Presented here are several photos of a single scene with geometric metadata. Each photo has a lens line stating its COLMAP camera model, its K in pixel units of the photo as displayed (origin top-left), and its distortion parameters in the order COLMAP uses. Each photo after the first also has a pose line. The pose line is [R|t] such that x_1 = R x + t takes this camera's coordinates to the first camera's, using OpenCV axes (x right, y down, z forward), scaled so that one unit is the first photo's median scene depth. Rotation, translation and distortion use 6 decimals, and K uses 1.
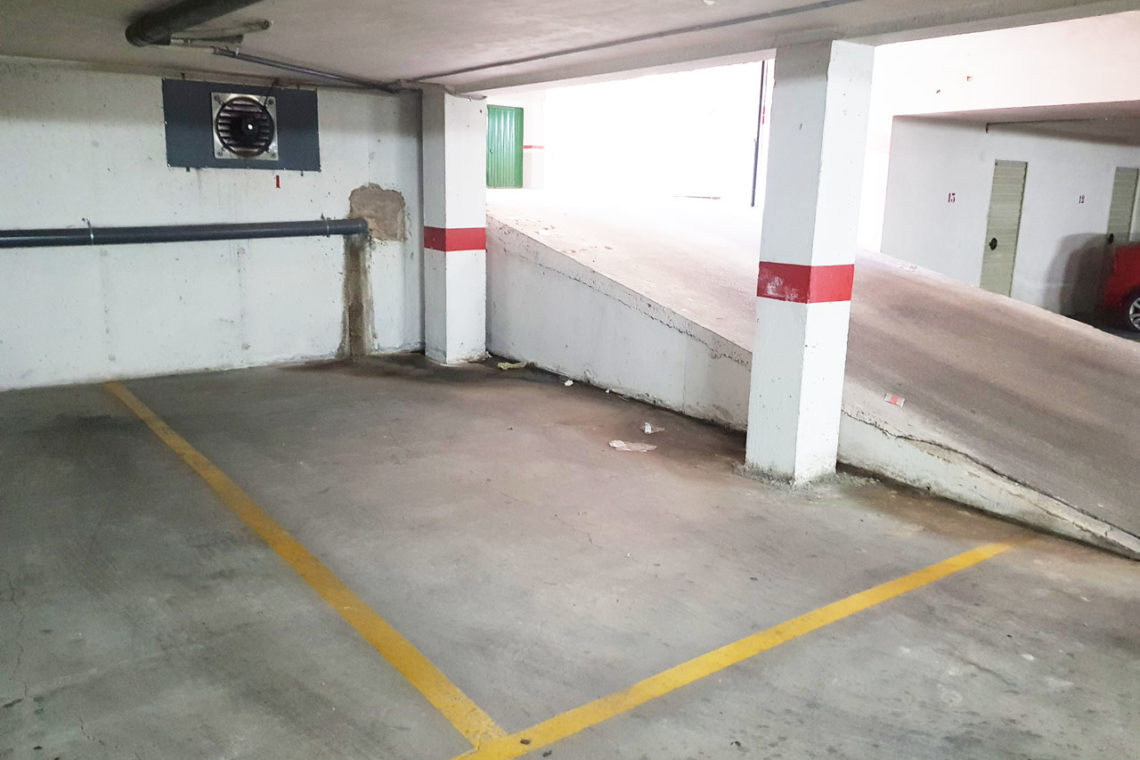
lens RADIAL K [[869.0, 0, 570.0], [0, 869.0, 380.0], [0, 0, 1]] dist [0.106302, -0.159714]
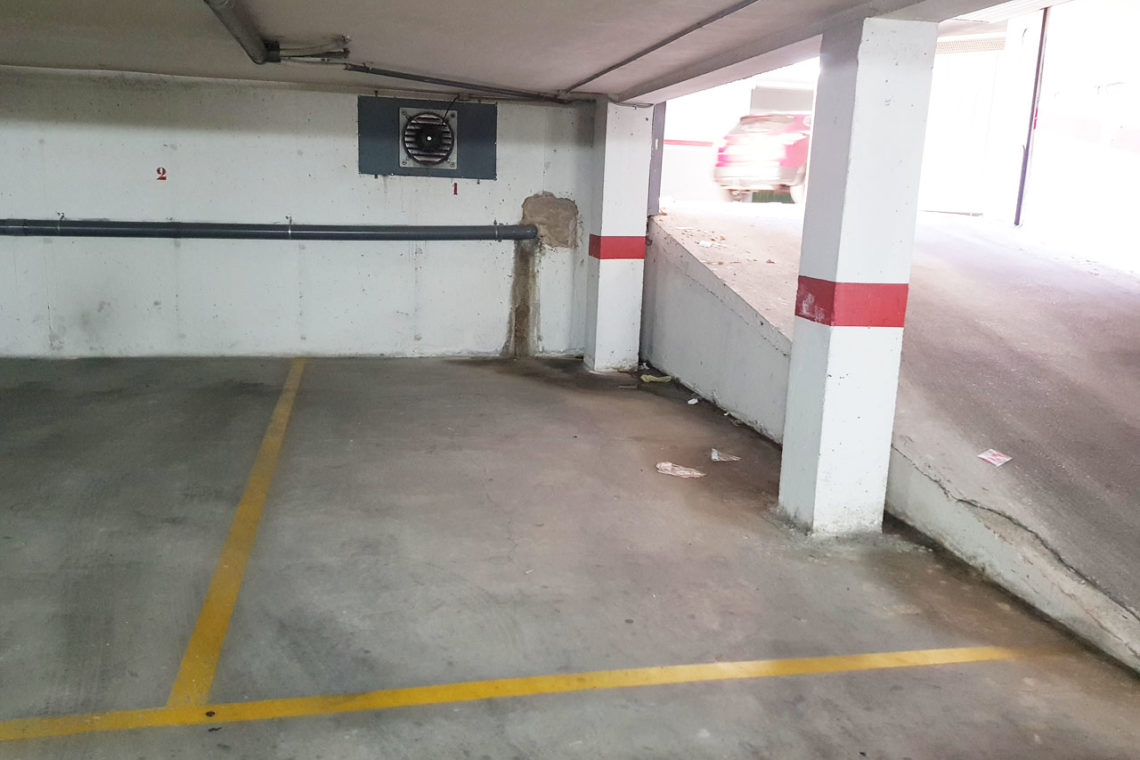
lens RADIAL K [[869.0, 0, 570.0], [0, 869.0, 380.0], [0, 0, 1]] dist [0.106302, -0.159714]
pose [[0.912746, 0.096122, -0.397057, 0.276927], [-0.104785, 0.994495, -0.000123, -0.006143], [0.394860, 0.041717, 0.917794, 0.085235]]
